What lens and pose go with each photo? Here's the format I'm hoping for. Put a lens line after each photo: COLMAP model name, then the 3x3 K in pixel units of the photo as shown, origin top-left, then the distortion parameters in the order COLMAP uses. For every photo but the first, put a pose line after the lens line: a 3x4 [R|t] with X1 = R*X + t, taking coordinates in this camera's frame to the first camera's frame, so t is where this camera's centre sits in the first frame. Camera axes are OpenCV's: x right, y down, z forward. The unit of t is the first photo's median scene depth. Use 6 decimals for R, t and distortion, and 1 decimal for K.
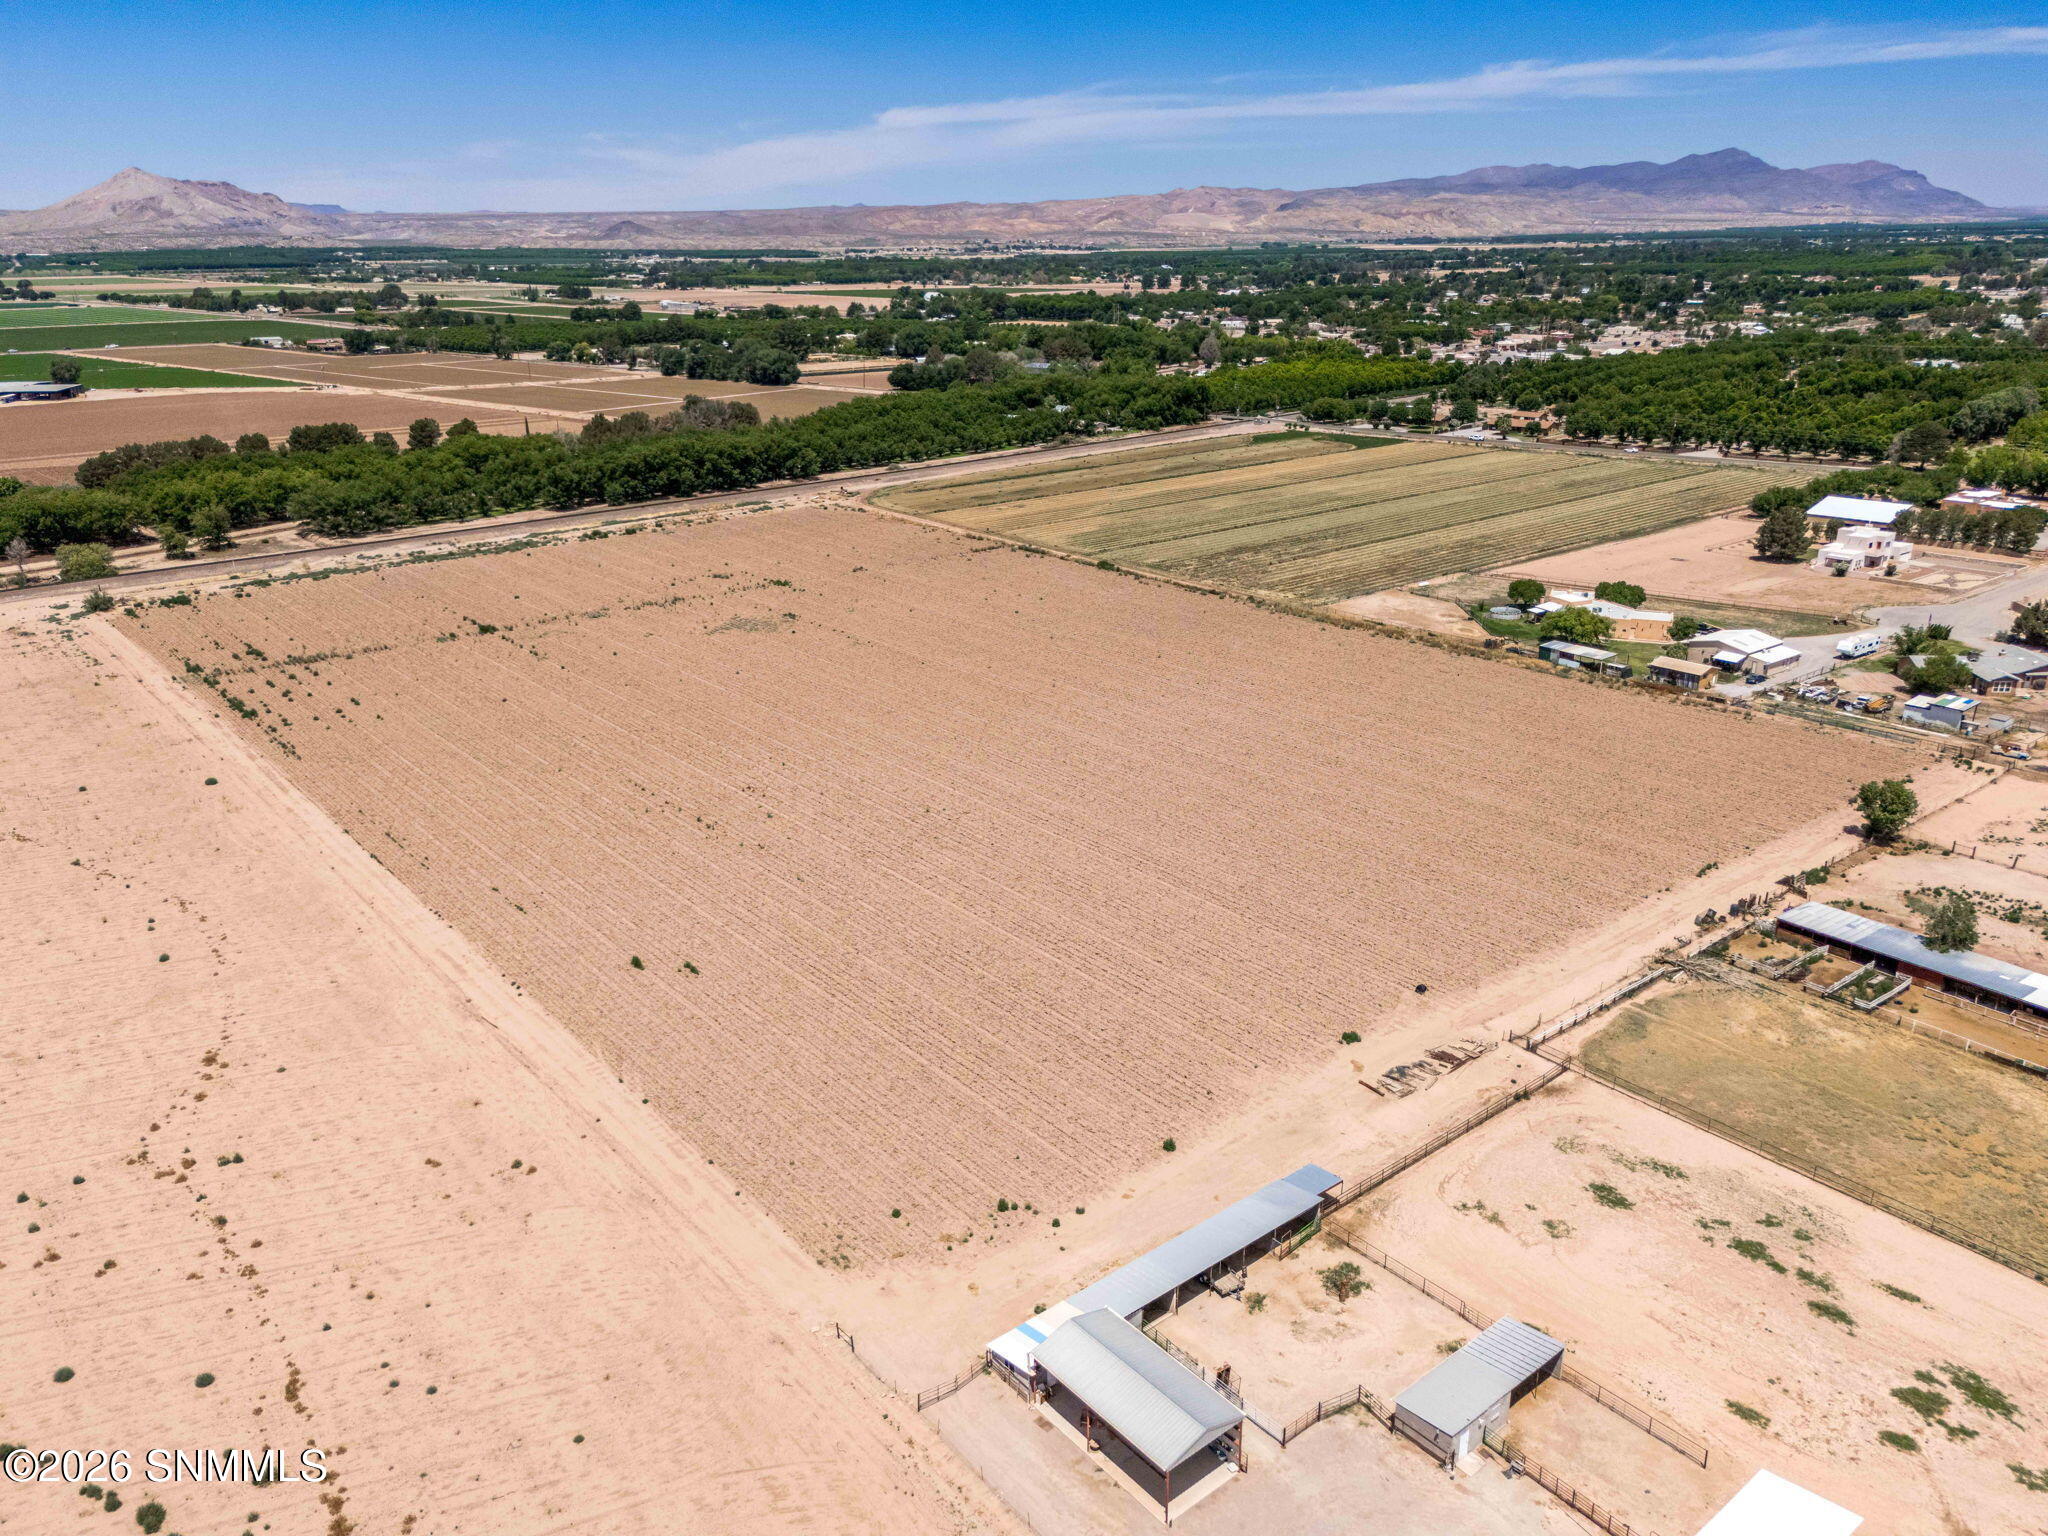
lens RADIAL K [[1504.3, 0, 1028.0], [0, 1504.3, 772.1], [0, 0, 1]] dist [0.084821, -0.055411]
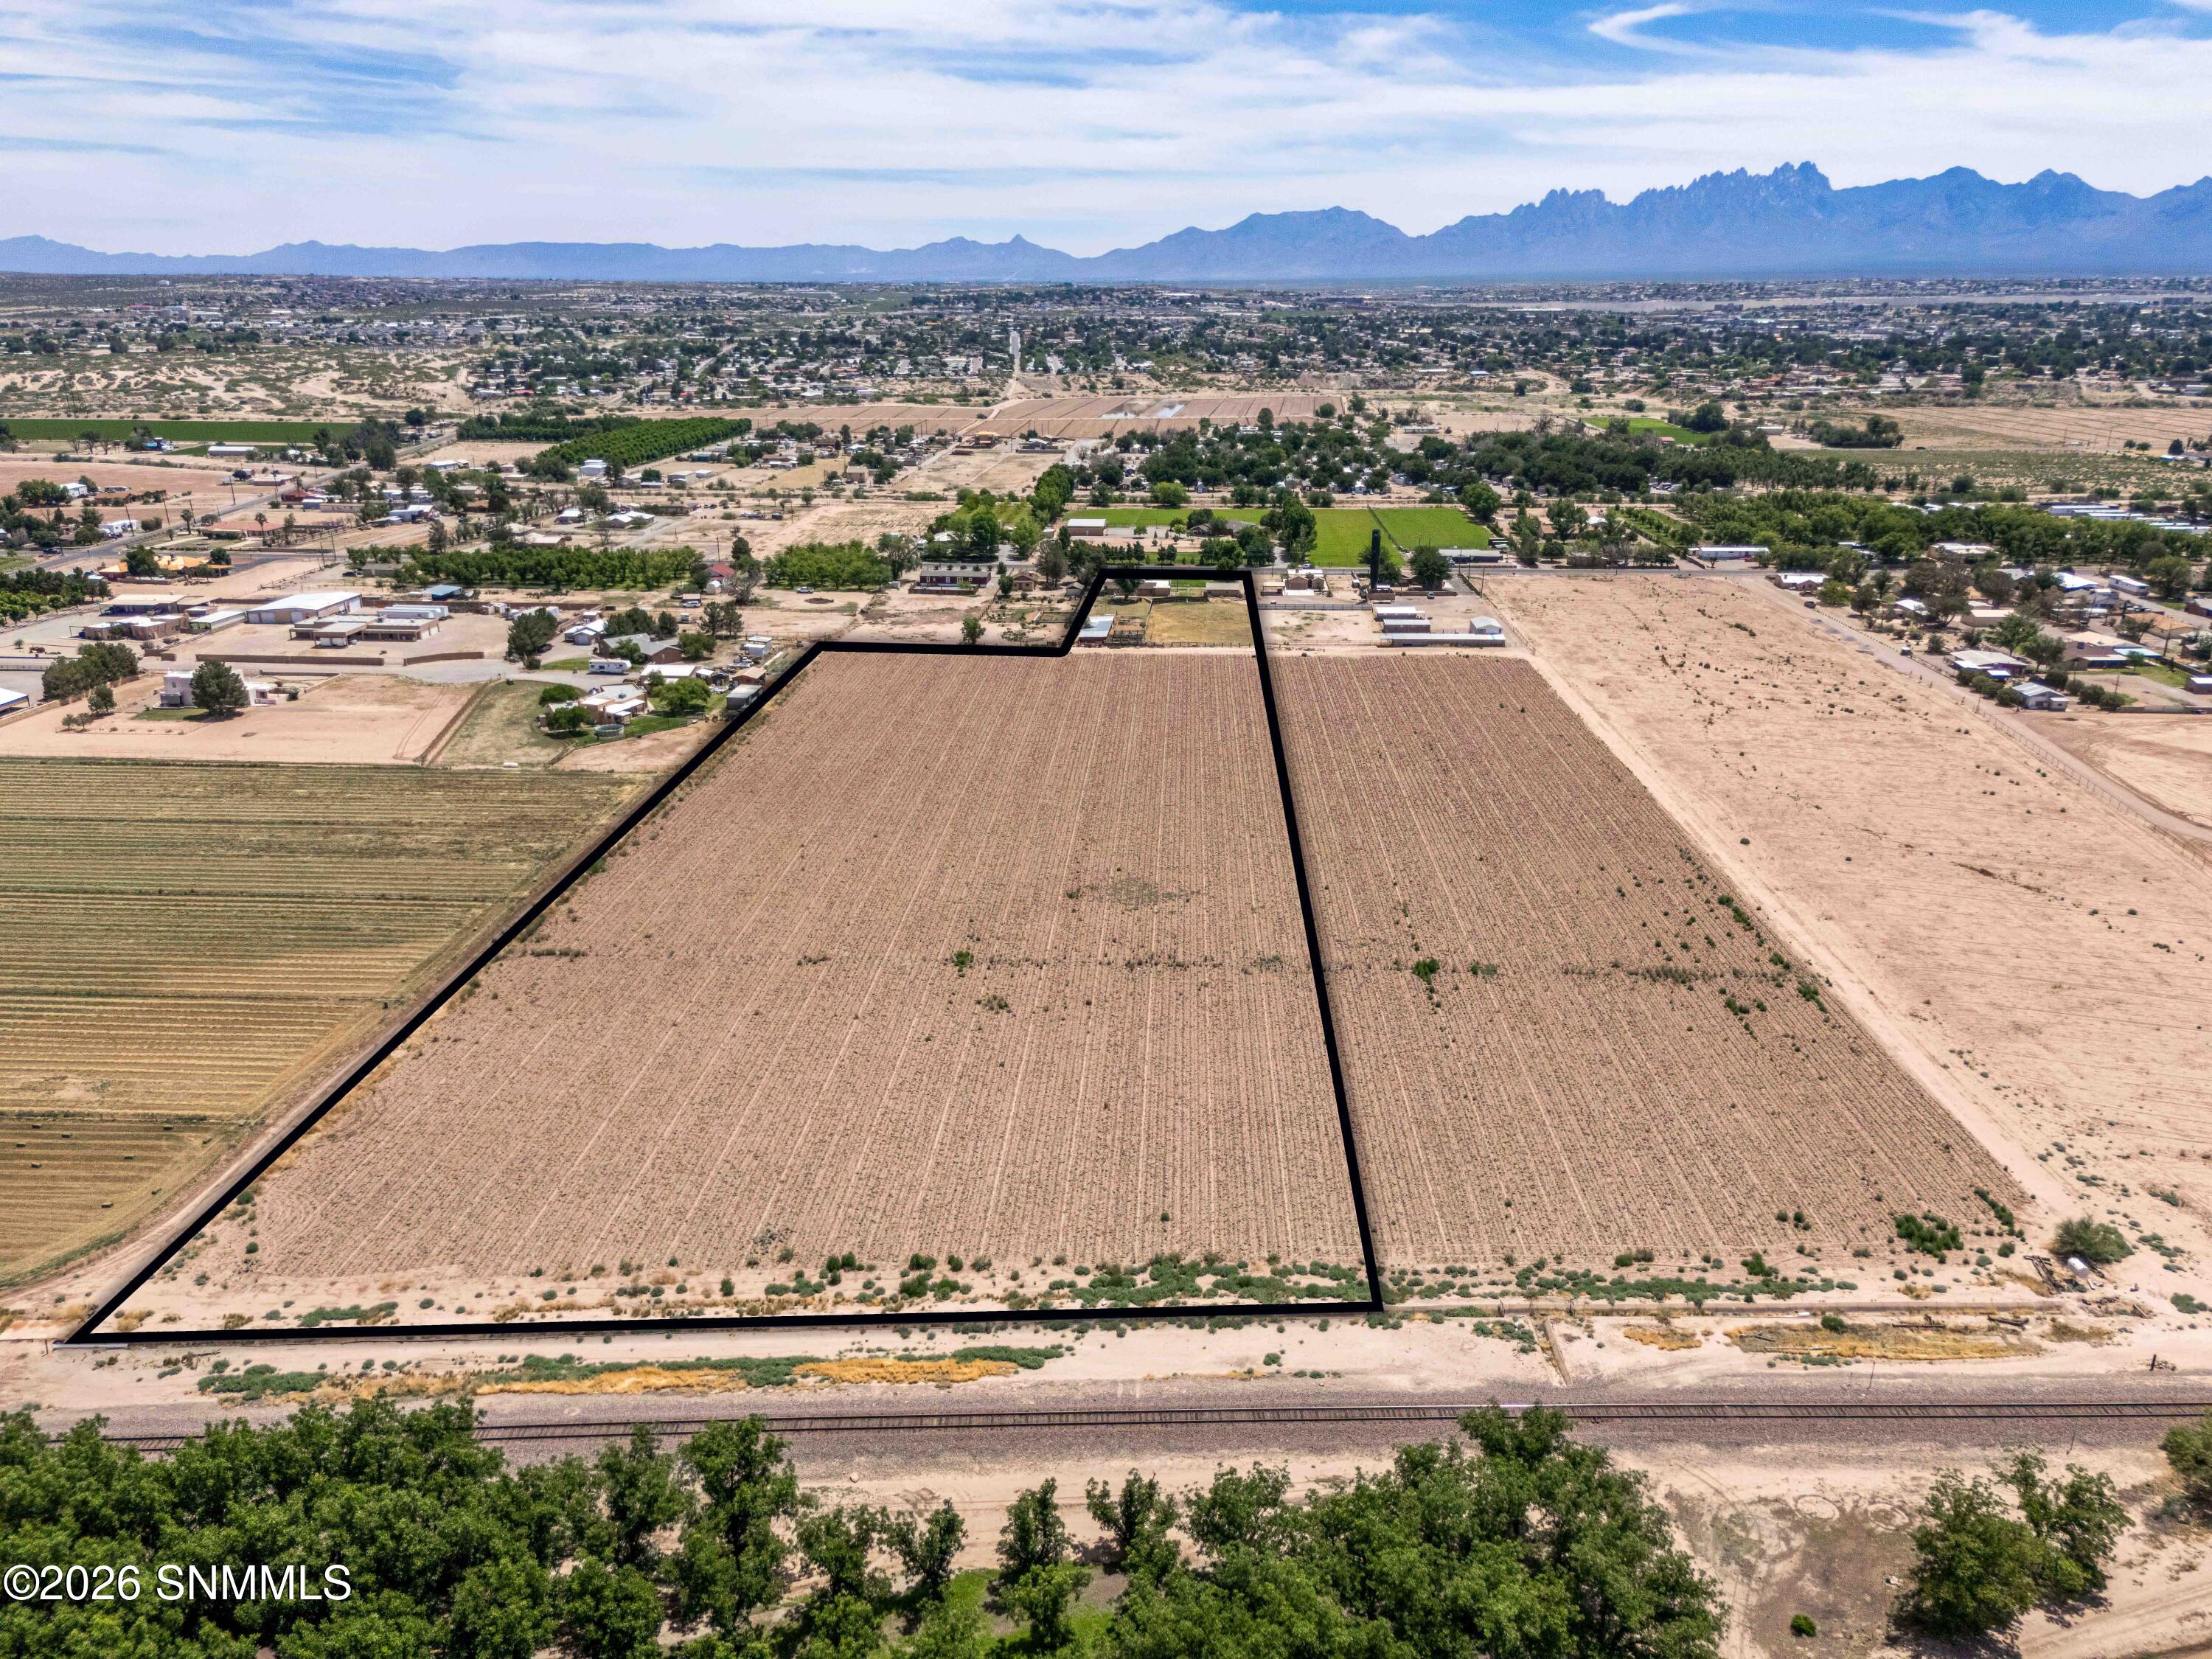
lens RADIAL K [[1624.7, 0, 1110.3], [0, 1624.7, 833.9], [0, 0, 1]] dist [0.084821, -0.055411]
pose [[-0.740679, -0.200429, 0.641267, -1.120162], [0.234548, 0.817278, 0.526349, -0.902631], [-0.629589, 0.540264, -0.558330, 2.299801]]
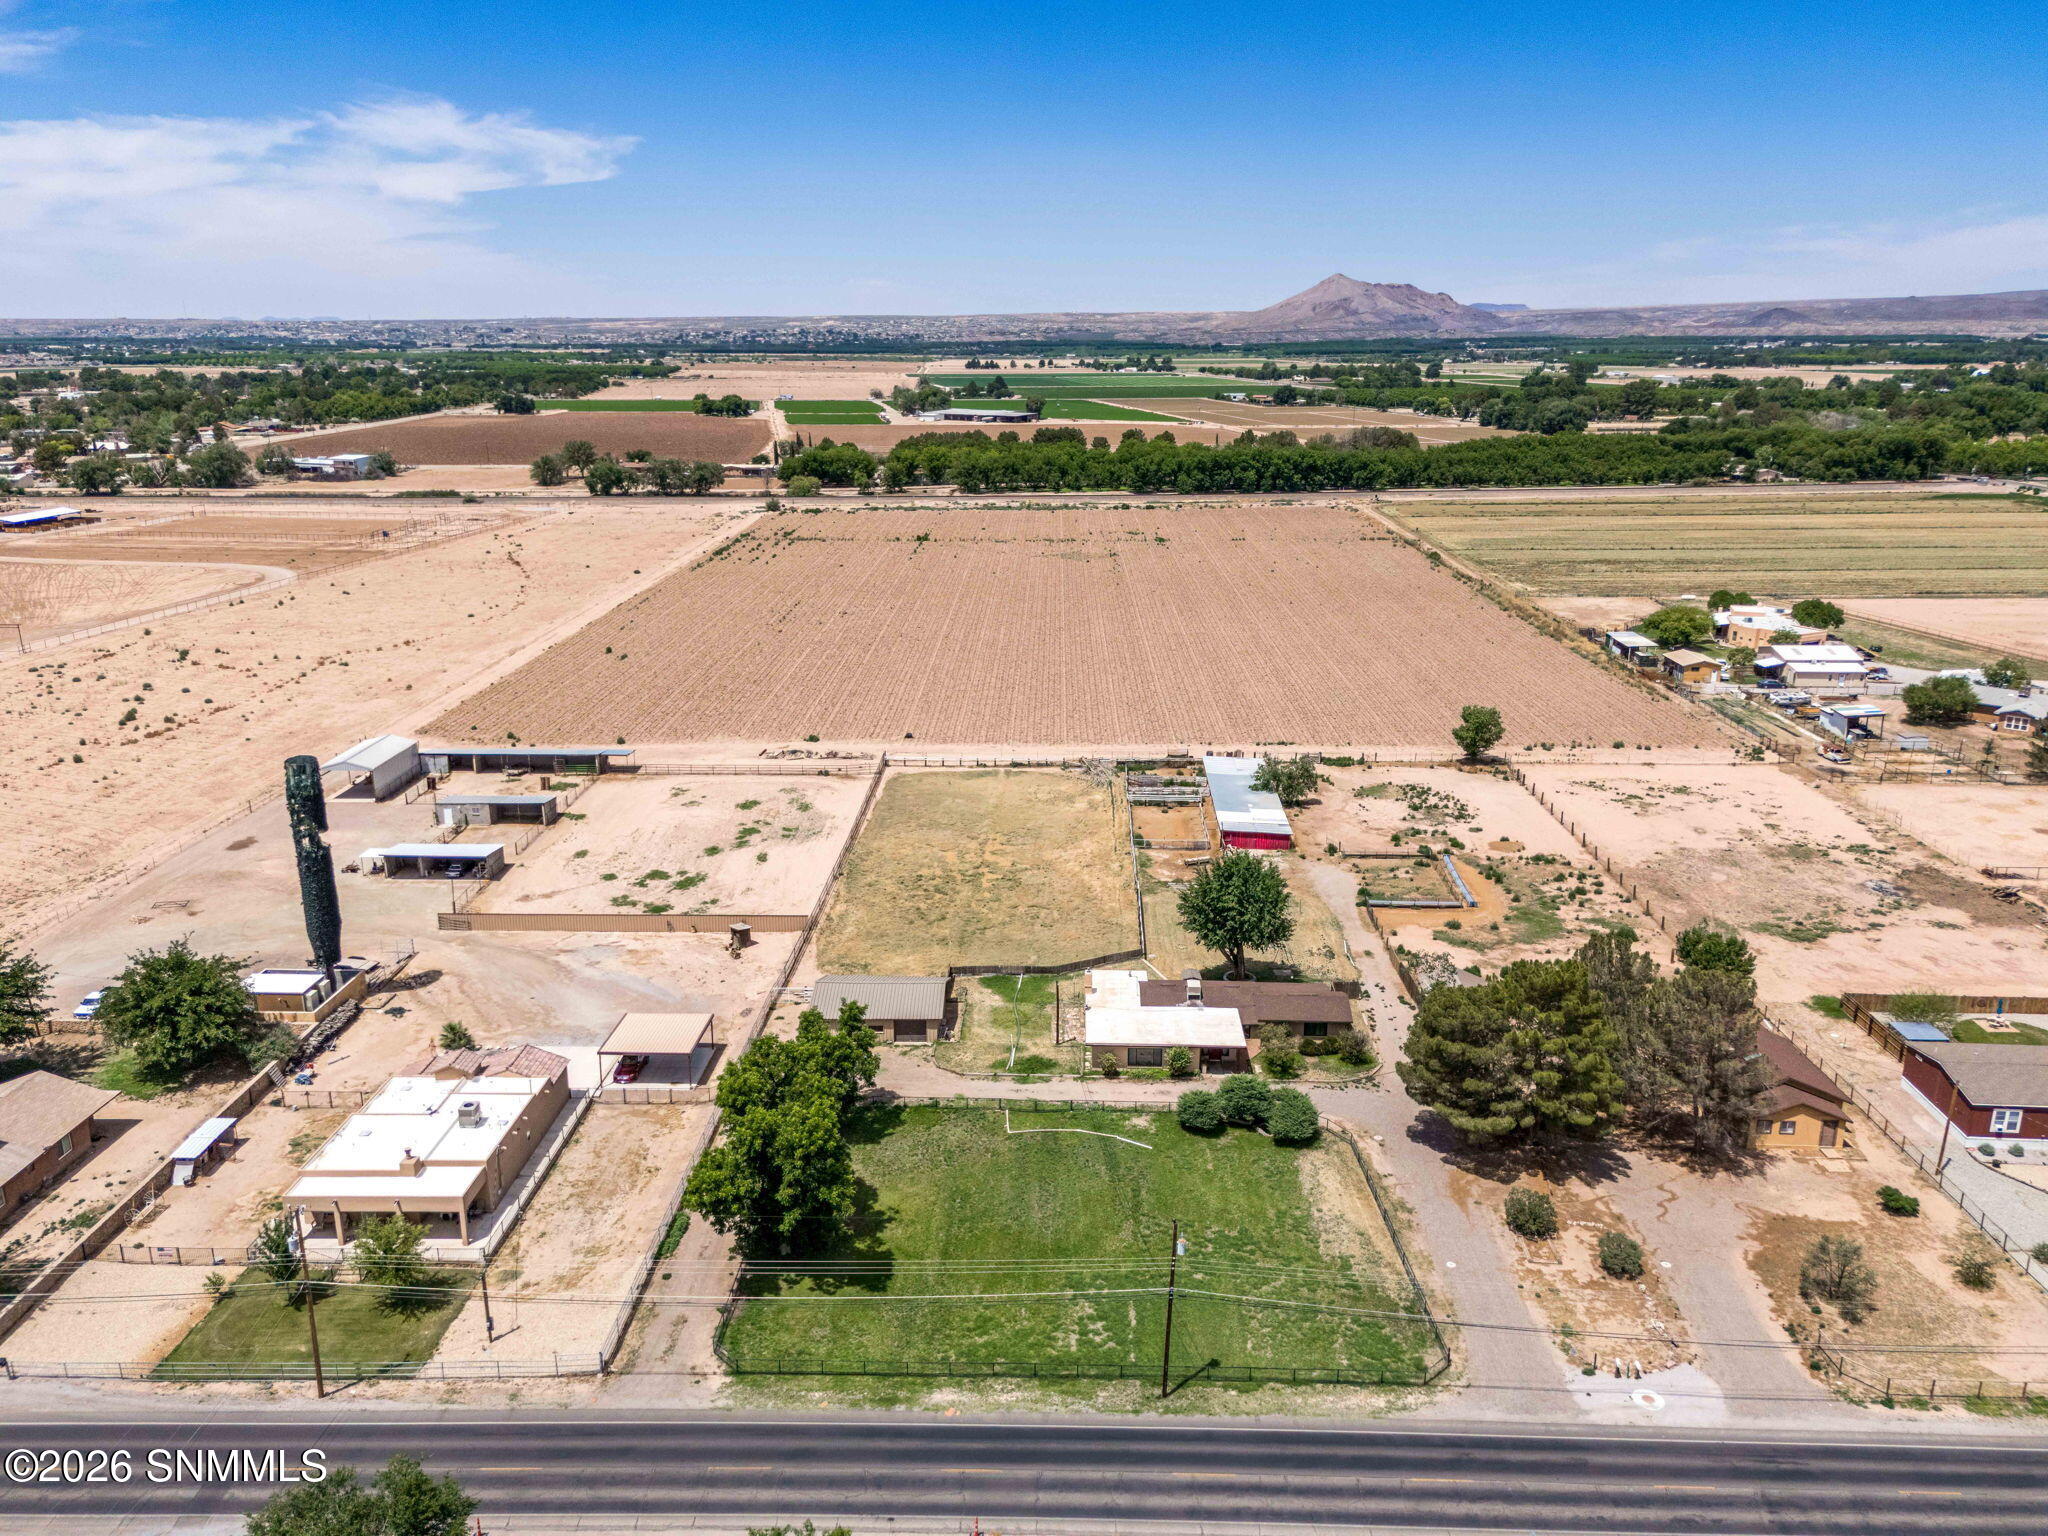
lens RADIAL K [[1504.3, 0, 1028.0], [0, 1504.3, 772.1], [0, 0, 1]] dist [0.084821, -0.055411]
pose [[0.759202, 0.189953, -0.622520, 0.965311], [-0.224755, 0.974140, 0.023142, 0.095539], [0.610817, 0.122345, 0.782262, -0.000686]]
